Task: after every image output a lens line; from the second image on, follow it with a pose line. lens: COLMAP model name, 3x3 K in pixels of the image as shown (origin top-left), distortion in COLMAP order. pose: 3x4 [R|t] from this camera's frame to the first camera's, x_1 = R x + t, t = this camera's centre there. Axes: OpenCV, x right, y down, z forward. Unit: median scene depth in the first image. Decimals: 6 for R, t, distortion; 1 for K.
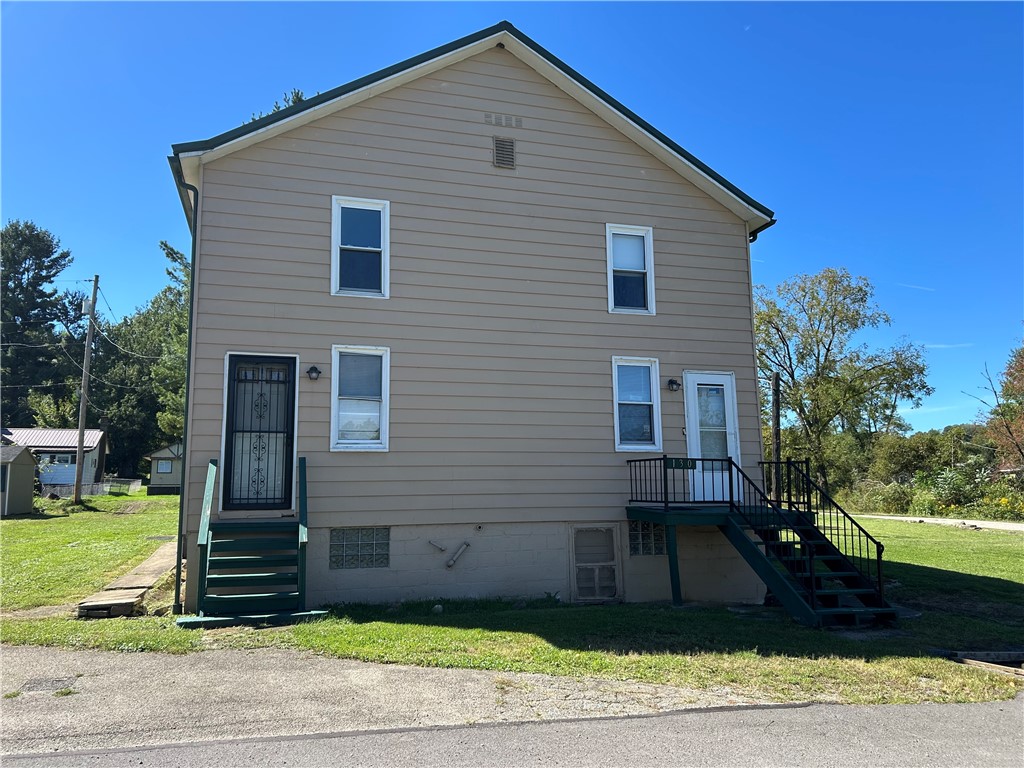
lens RADIAL K [[769.9, 0, 510.8], [0, 769.9, 384.6], [0, 0, 1]] dist [0.076150, -0.002372]
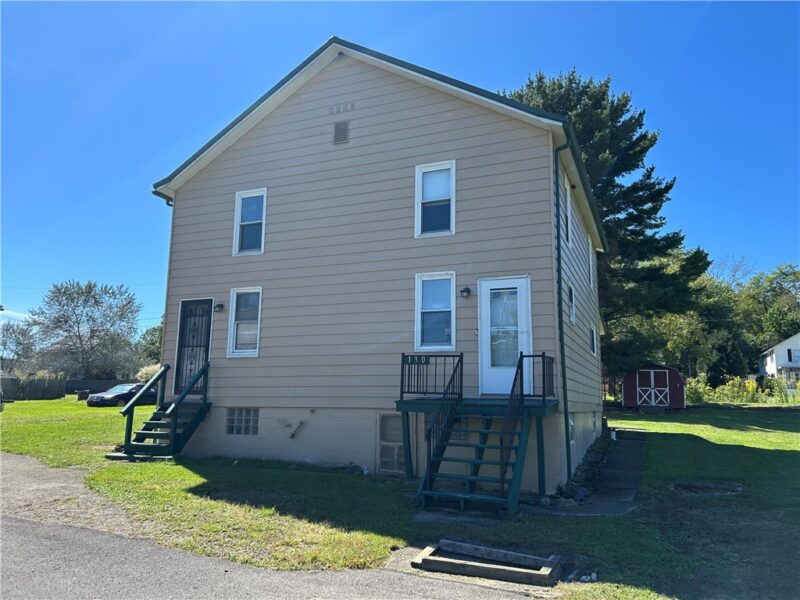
lens RADIAL K [[601.4, 0, 399.1], [0, 601.4, 300.5], [0, 0, 1]] dist [0.076150, -0.002372]
pose [[0.771917, -0.085833, -0.629902, 0.708484], [0.073988, 0.996240, -0.045083, 0.046155], [0.631403, -0.011805, 0.775365, 0.248331]]
